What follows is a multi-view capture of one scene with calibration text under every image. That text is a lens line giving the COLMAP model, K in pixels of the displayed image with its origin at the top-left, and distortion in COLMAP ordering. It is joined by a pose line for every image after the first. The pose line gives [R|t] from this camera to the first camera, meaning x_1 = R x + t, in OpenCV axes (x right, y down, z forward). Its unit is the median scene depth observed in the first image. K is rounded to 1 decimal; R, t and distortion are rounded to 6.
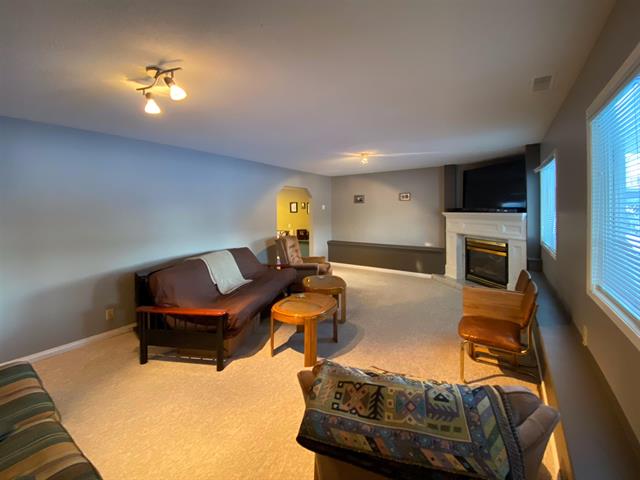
lens RADIAL K [[263.6, 0, 319.6], [0, 263.6, 216.0], [0, 0, 1]] dist [-0.000276, -0.000176]
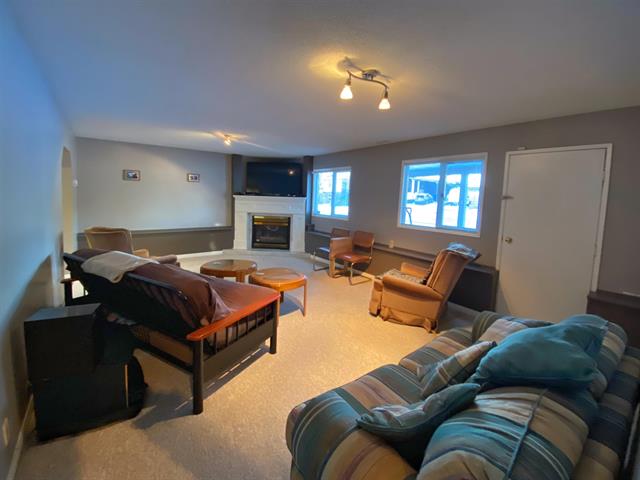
lens RADIAL K [[265.5, 0, 322.0], [0, 265.5, 240.8], [0, 0, 1]] dist [0.000326, -0.000549]
pose [[0.329433, -0.135570, 0.934395, -0.562247], [-0.014059, 0.988824, 0.148424, 0.005250], [-0.944074, -0.062032, 0.323845, 0.245132]]
